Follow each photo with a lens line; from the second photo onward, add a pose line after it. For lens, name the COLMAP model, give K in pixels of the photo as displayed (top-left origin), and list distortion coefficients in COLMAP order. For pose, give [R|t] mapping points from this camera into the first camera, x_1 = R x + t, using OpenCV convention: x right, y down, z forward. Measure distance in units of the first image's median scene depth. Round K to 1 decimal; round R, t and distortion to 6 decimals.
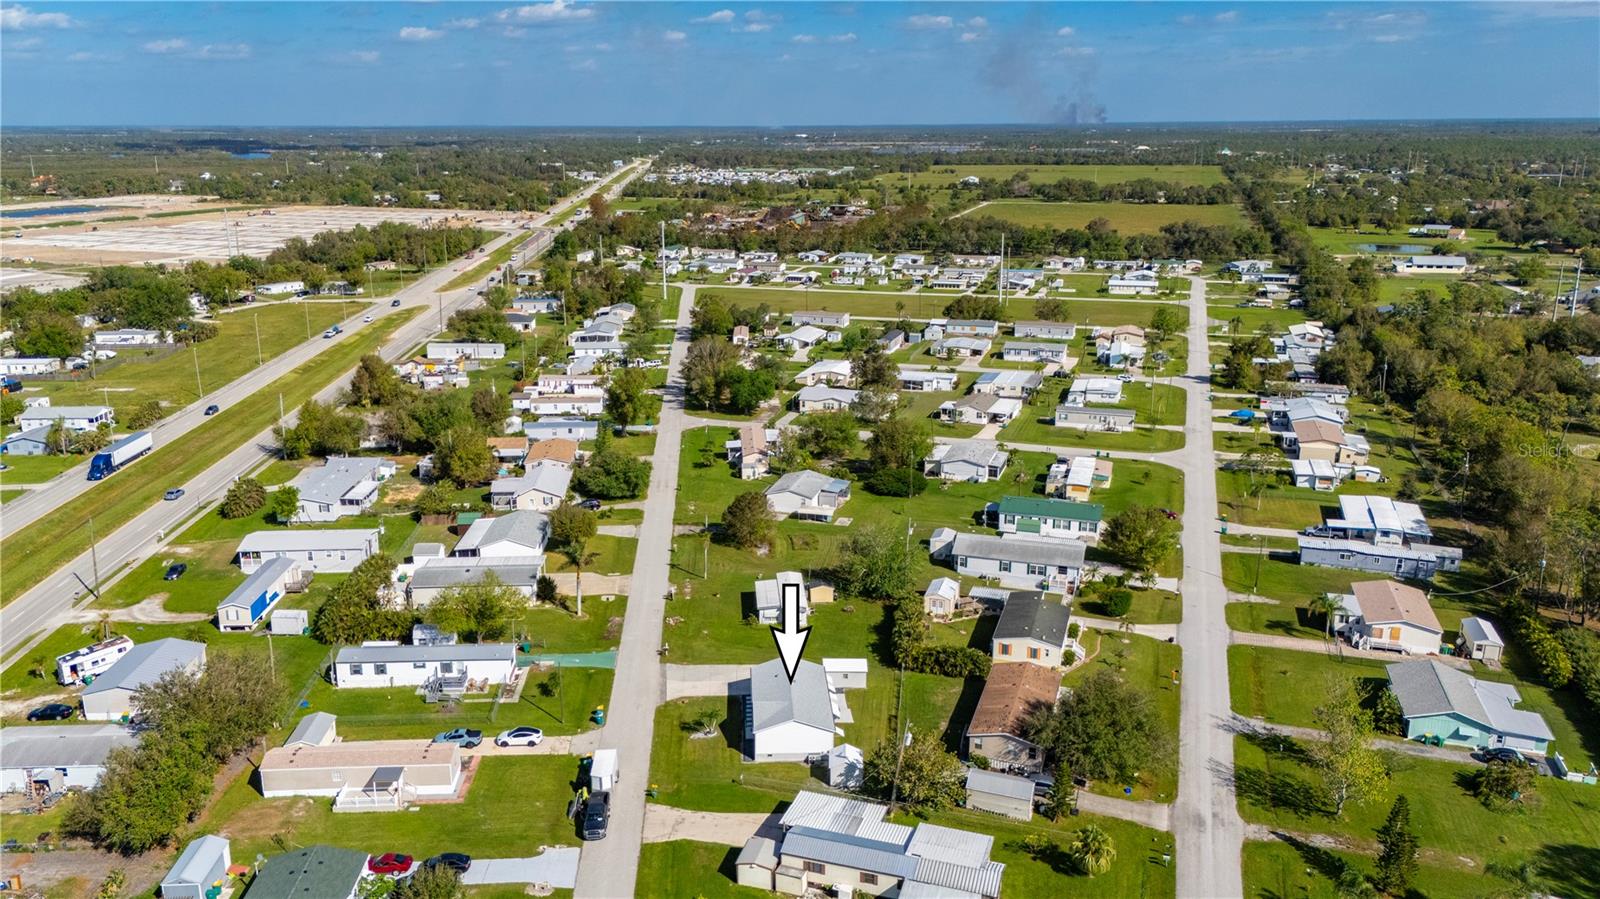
lens RADIAL K [[1172.5, 0, 800.0], [0, 1172.5, 449.5], [0, 0, 1]] dist [0.074662, -0.058684]
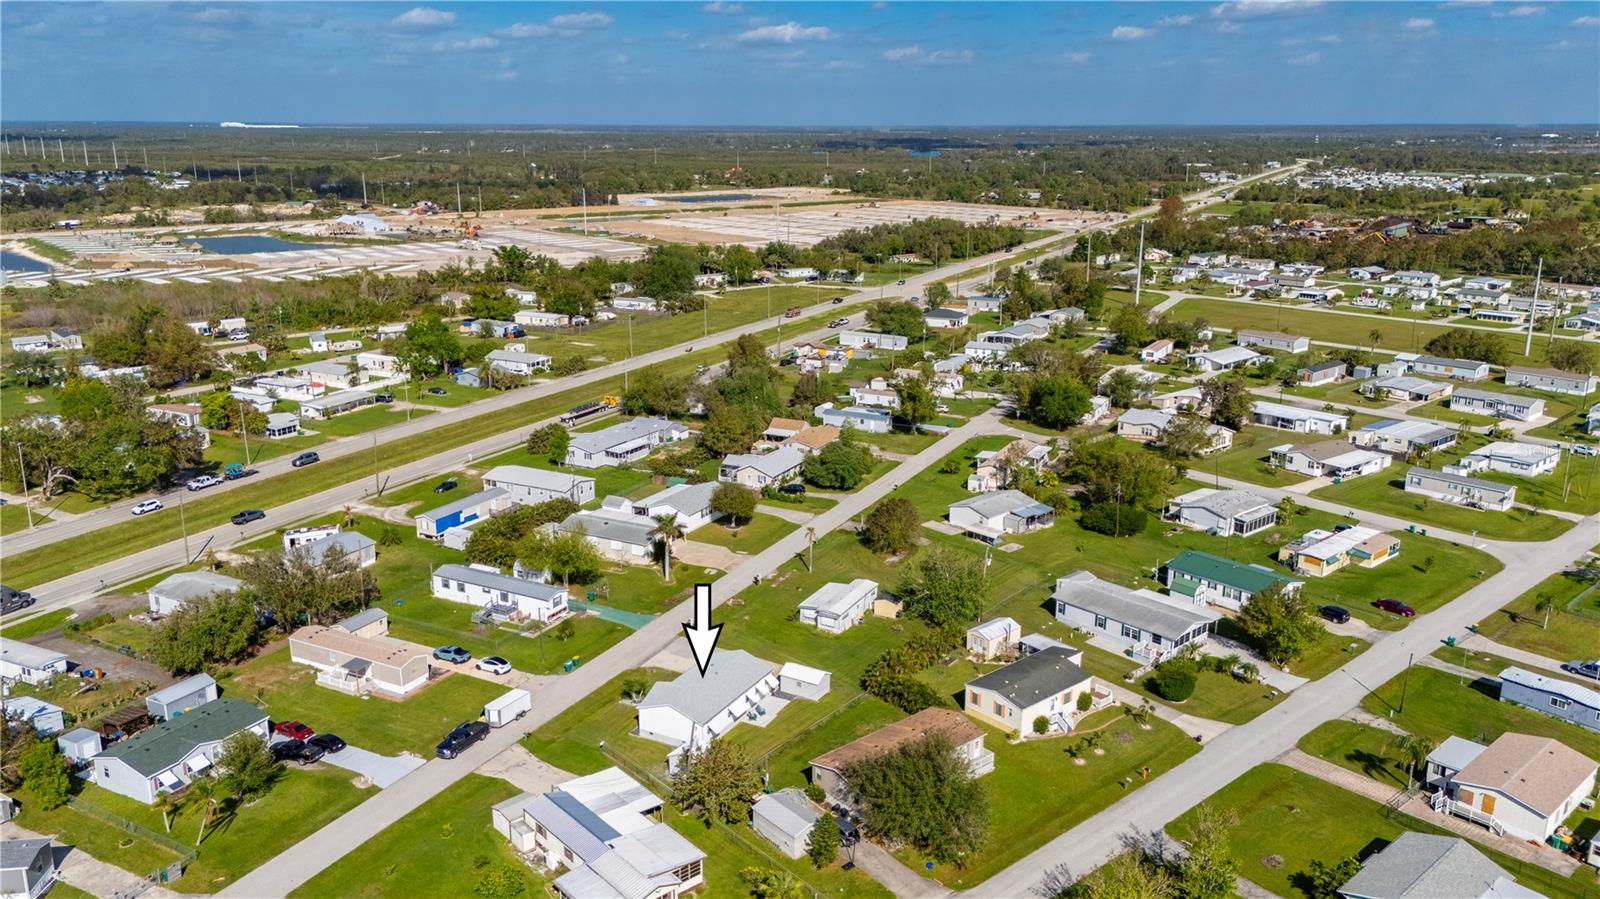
lens RADIAL K [[1172.5, 0, 800.0], [0, 1172.5, 449.5], [0, 0, 1]] dist [0.074662, -0.058684]
pose [[0.871503, 0.138057, -0.470555, 0.301051], [-0.137874, 0.989829, 0.035054, -0.024542], [0.470609, 0.034328, 0.881674, 0.072472]]
